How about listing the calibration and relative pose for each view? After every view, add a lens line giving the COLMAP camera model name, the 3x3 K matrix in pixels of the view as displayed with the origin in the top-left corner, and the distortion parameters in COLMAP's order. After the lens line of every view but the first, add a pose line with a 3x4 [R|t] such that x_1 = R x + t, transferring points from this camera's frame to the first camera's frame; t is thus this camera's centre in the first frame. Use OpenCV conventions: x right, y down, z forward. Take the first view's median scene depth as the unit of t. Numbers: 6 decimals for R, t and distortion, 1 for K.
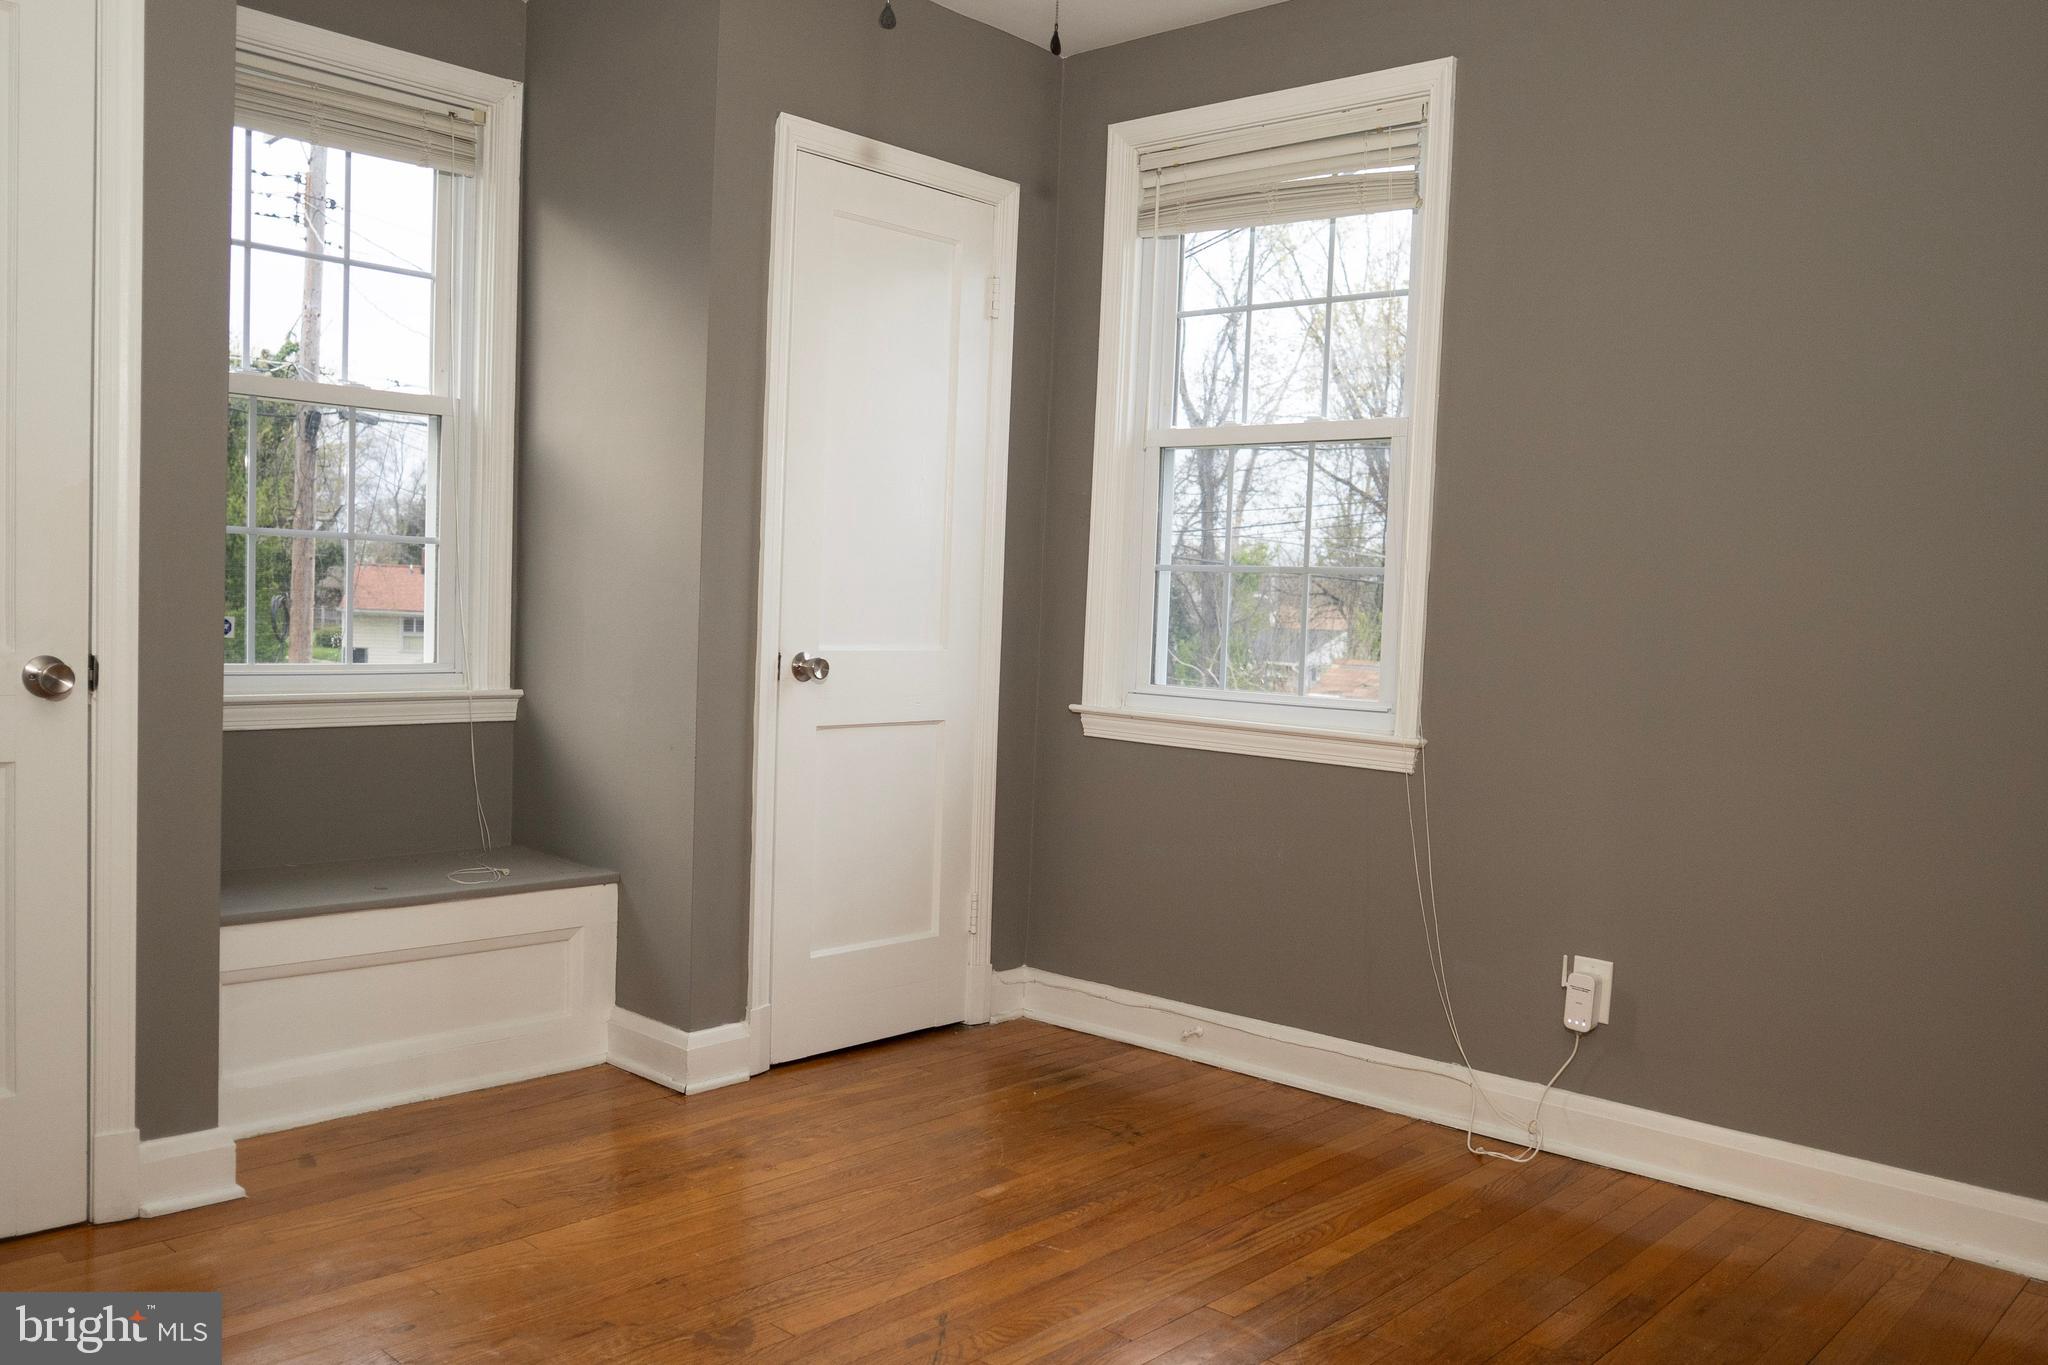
lens RADIAL K [[1660.6, 0, 1045.9], [0, 1660.6, 703.8], [0, 0, 1]] dist [-0.100087, 0.102595]
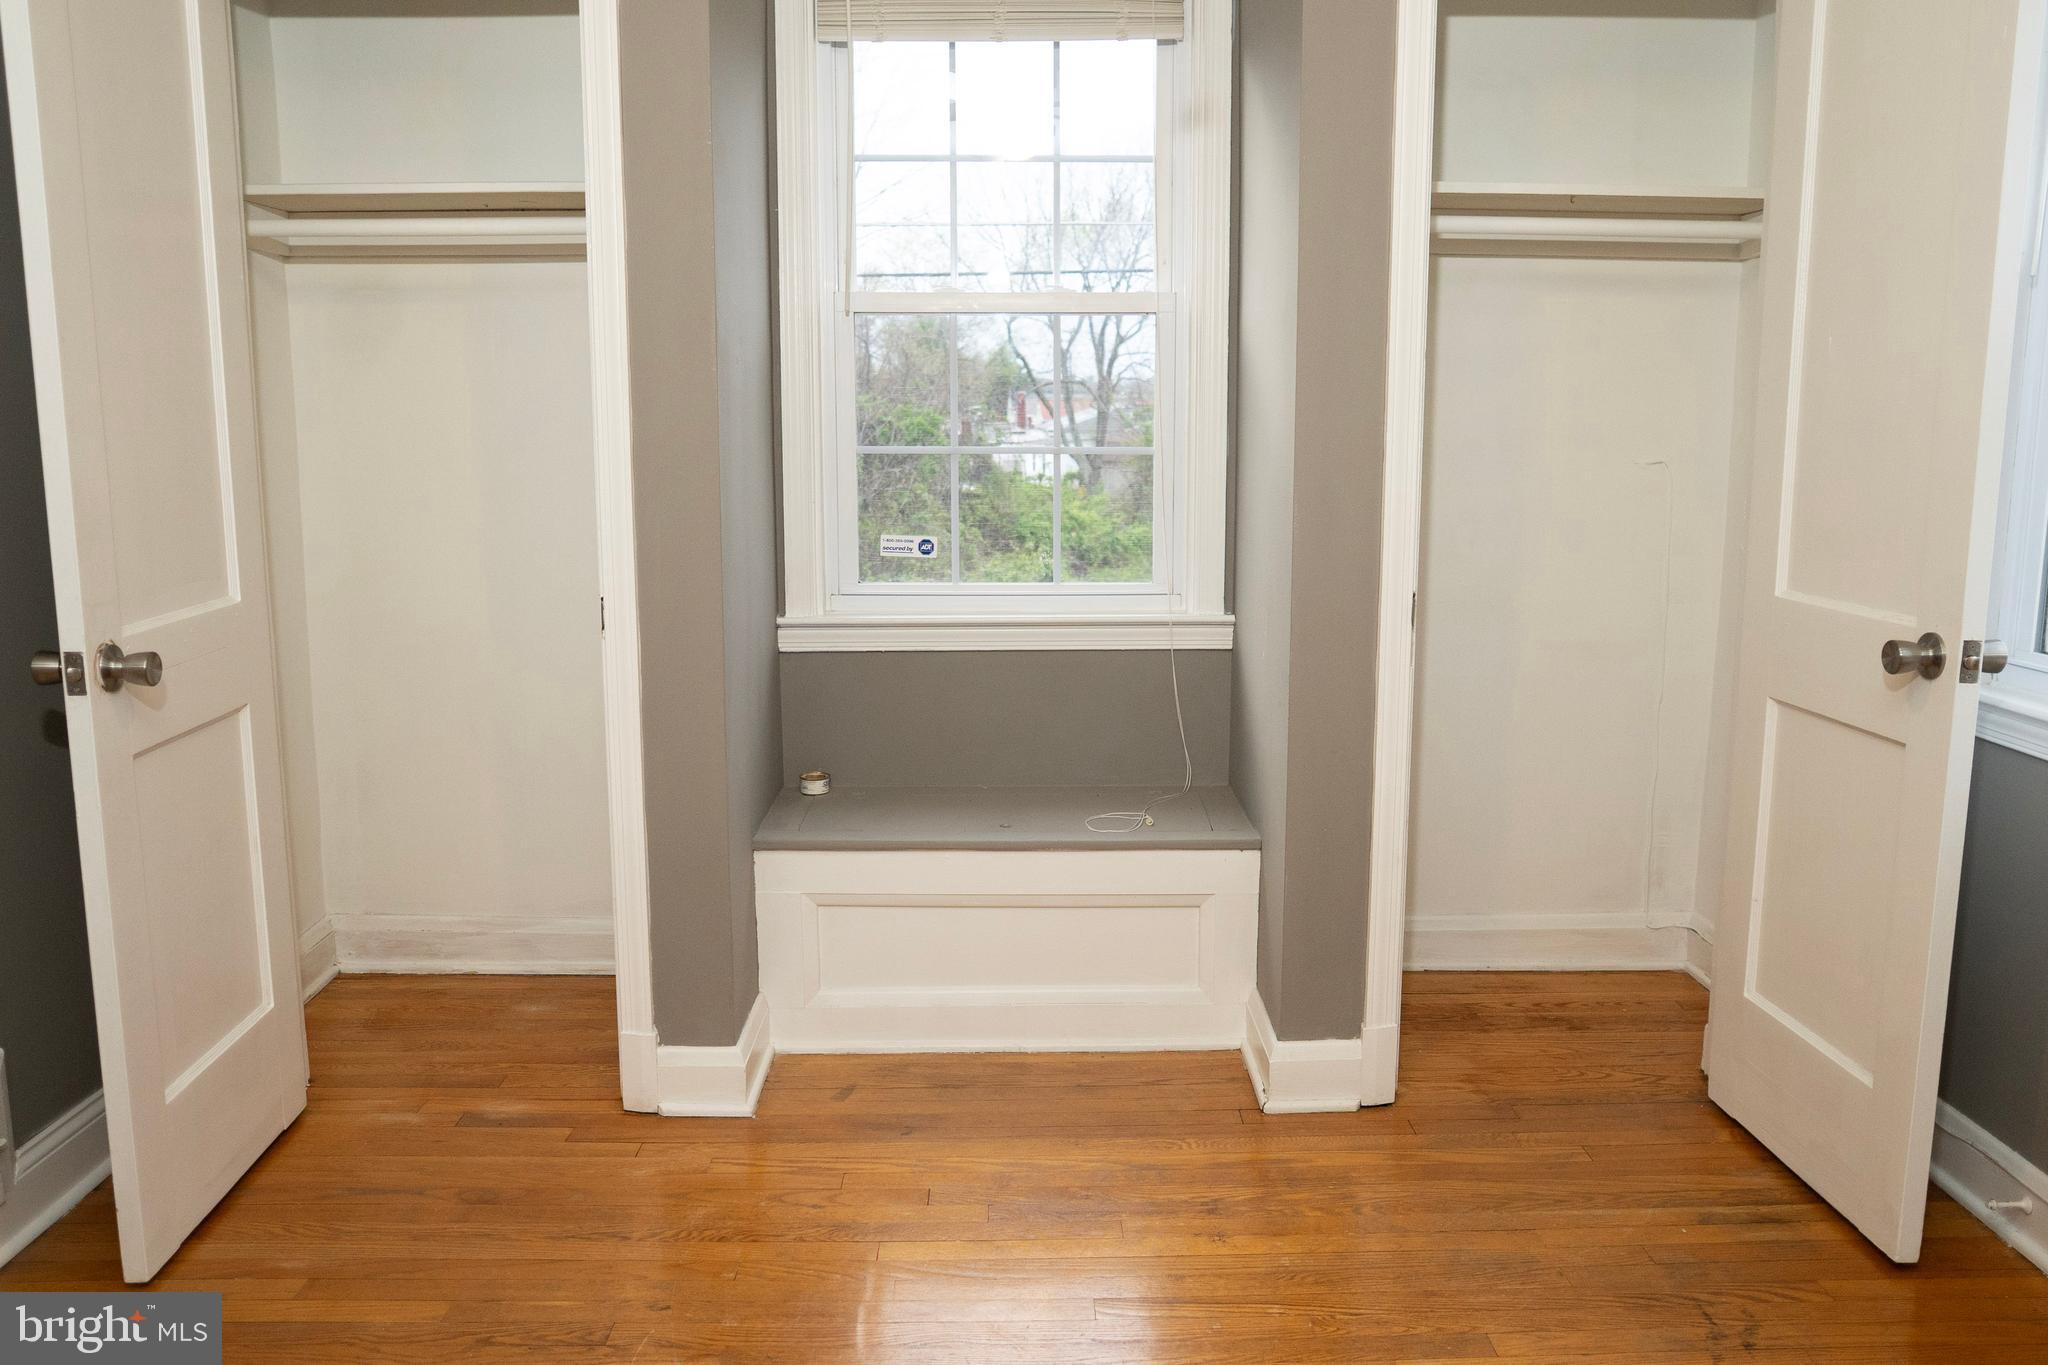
lens RADIAL K [[1660.6, 0, 1045.9], [0, 1660.6, 703.8], [0, 0, 1]] dist [-0.100087, 0.102595]
pose [[0.700143, 0.083938, -0.709051, 0.280706], [-0.028809, 0.995578, 0.089410, -0.042882], [0.713421, -0.042173, 0.699466, 0.333930]]
